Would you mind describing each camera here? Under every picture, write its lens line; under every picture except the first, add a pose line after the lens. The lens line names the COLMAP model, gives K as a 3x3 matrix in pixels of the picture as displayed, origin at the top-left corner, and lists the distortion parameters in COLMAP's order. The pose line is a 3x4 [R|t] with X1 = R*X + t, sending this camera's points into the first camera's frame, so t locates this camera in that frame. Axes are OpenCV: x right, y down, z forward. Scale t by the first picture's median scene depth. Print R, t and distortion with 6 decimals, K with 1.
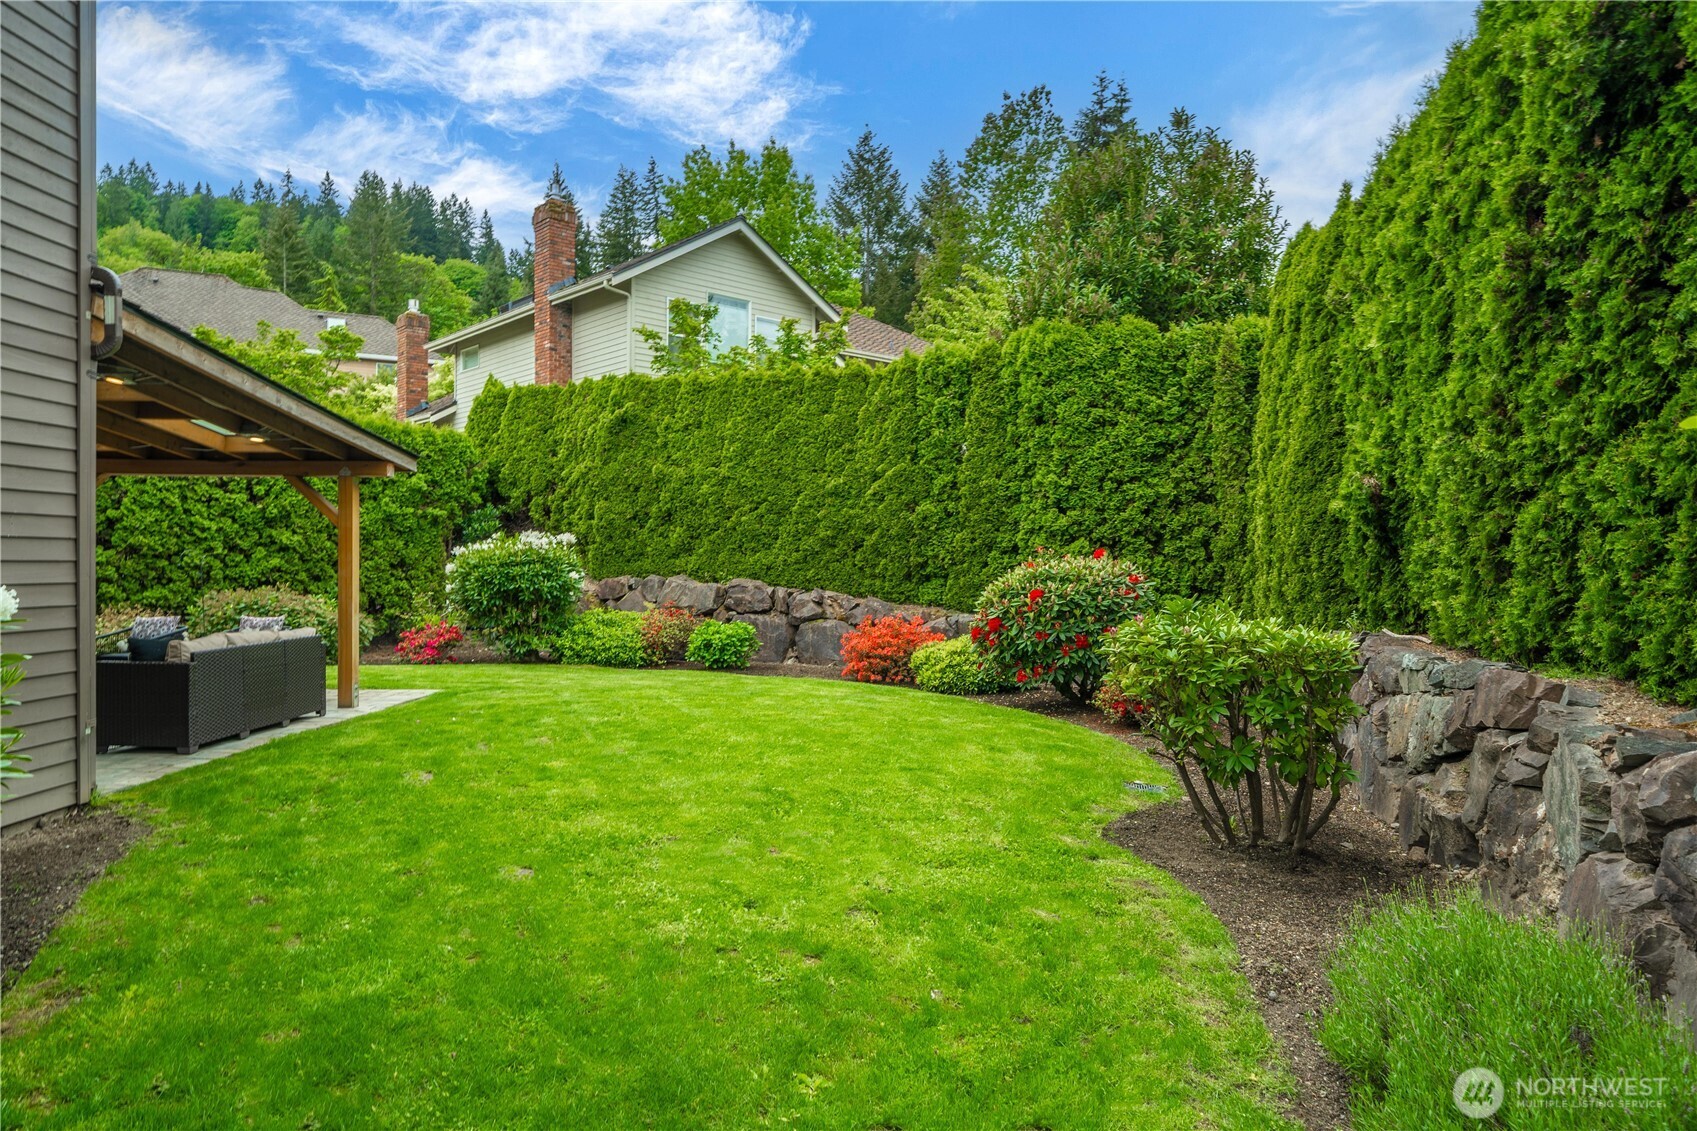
lens RADIAL K [[1046.7, 0, 848.5], [0, 1046.7, 565.5], [0, 0, 1]] dist [0.001096, 0.000474]
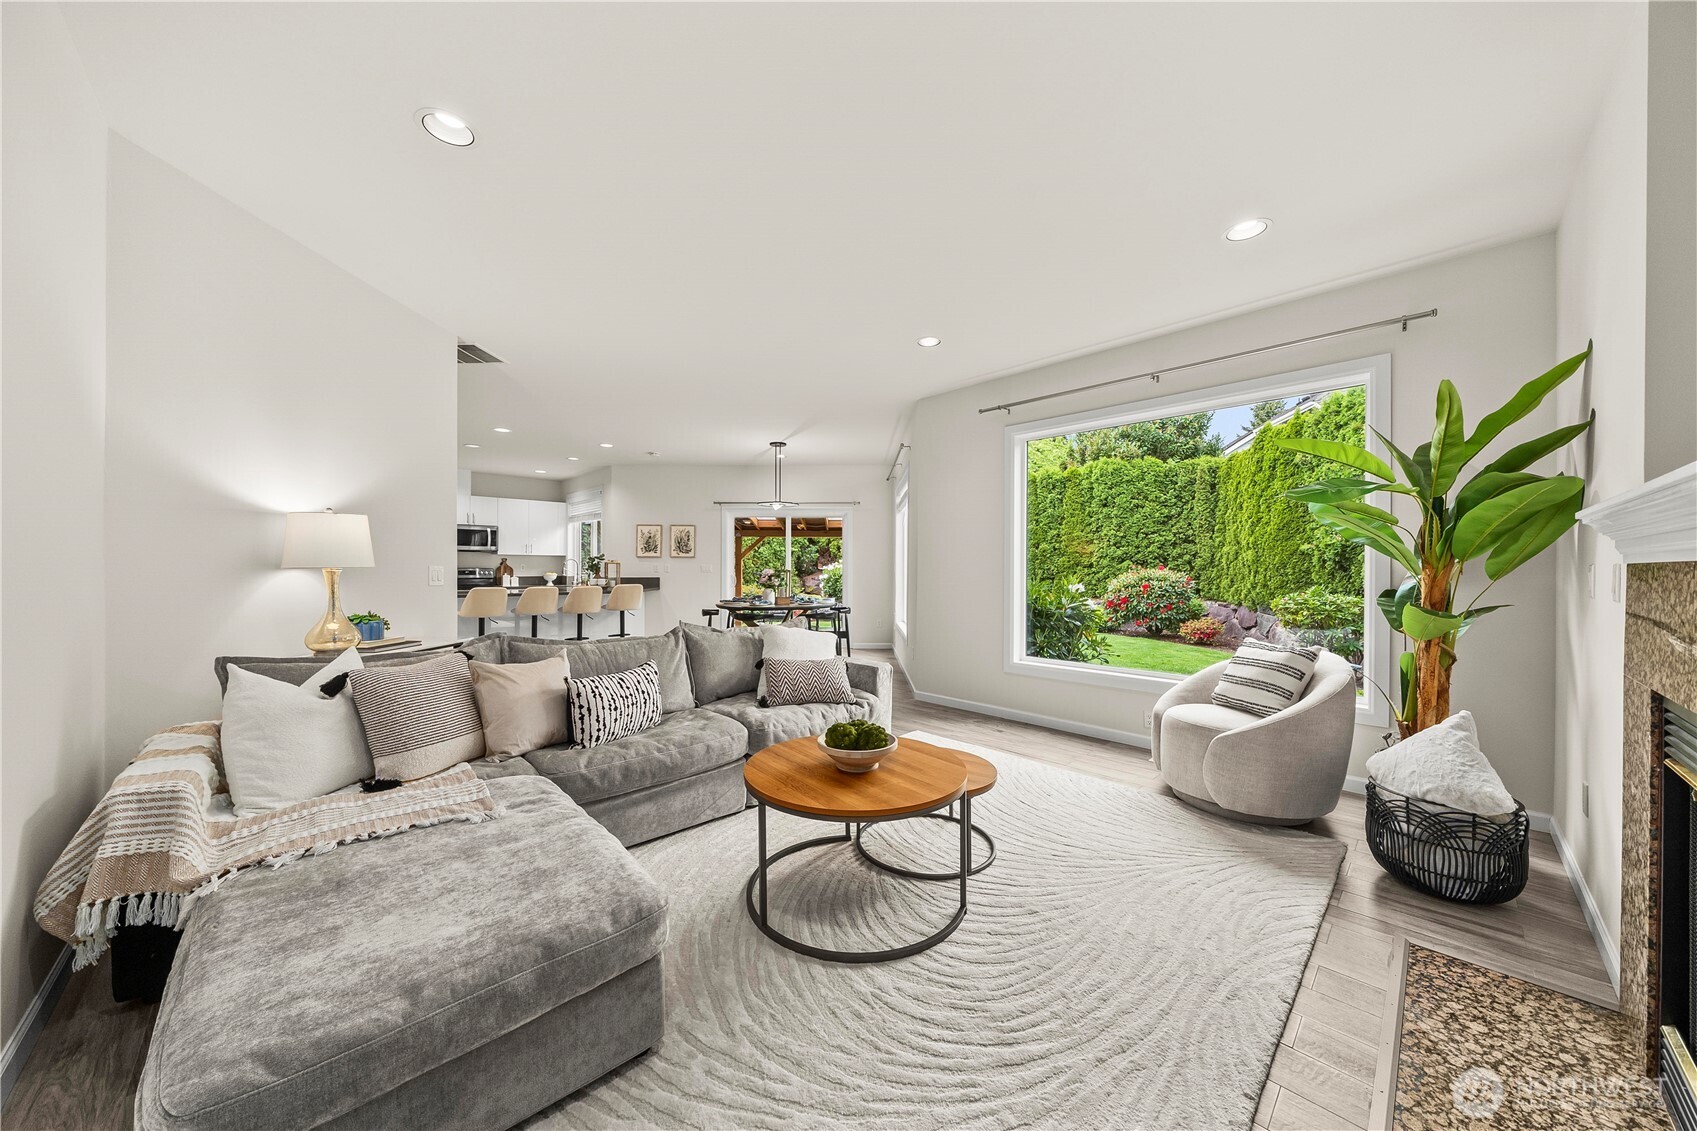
lens RADIAL K [[579.6, 0, 844.8], [0, 579.6, 568.1], [0, 0, 1]] dist [-0.002149, -0.000108]
pose [[0.999944, -0.006622, -0.008306, -0.331395], [0.006559, 0.999950, -0.007486, -0.005000], [0.008355, 0.007431, 0.999937, -0.181063]]
